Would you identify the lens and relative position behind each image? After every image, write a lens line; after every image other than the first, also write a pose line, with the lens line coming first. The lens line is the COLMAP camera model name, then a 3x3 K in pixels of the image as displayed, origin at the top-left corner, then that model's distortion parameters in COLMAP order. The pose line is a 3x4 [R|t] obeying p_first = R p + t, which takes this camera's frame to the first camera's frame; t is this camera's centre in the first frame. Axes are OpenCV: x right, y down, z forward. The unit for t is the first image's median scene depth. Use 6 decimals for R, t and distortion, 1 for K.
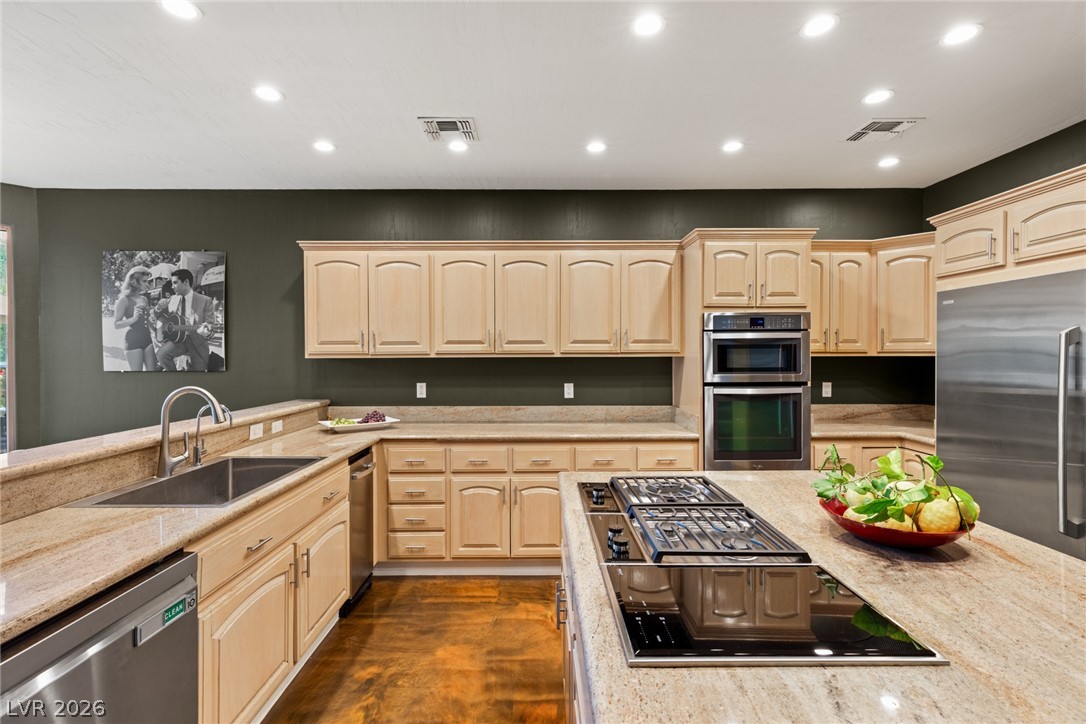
lens RADIAL K [[492.4, 0, 548.4], [0, 492.4, 356.7], [0, 0, 1]] dist [0.001277, -0.000175]
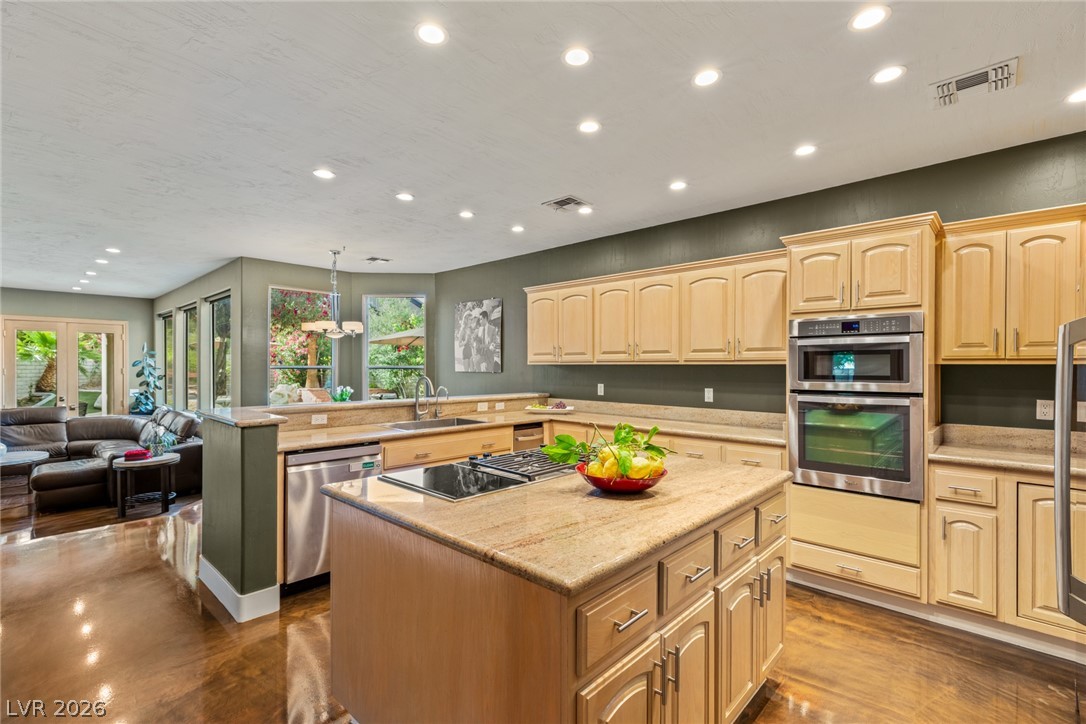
lens RADIAL K [[488.9, 0, 545.8], [0, 488.9, 364.4], [0, 0, 1]] dist [0.002480, 0.000090]
pose [[0.727218, 0.003234, -0.686399, 0.579963], [-0.010011, 0.999933, -0.005895, 0.011529], [0.686333, 0.011159, 0.727202, -0.057550]]
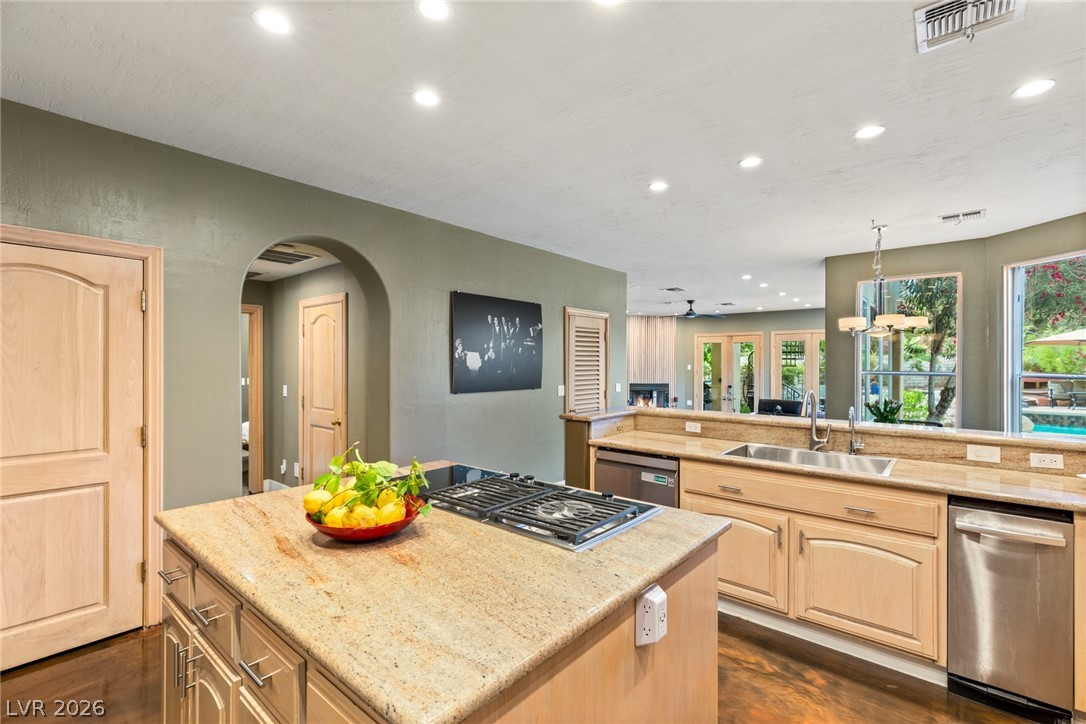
lens RADIAL K [[488.9, 0, 545.8], [0, 488.9, 364.4], [0, 0, 1]] dist [0.002480, 0.000090]
pose [[-0.653044, 0.002320, -0.757316, 0.499479], [-0.005938, 0.999949, 0.008183, -0.011693], [0.757297, 0.009841, -0.652997, 0.796283]]
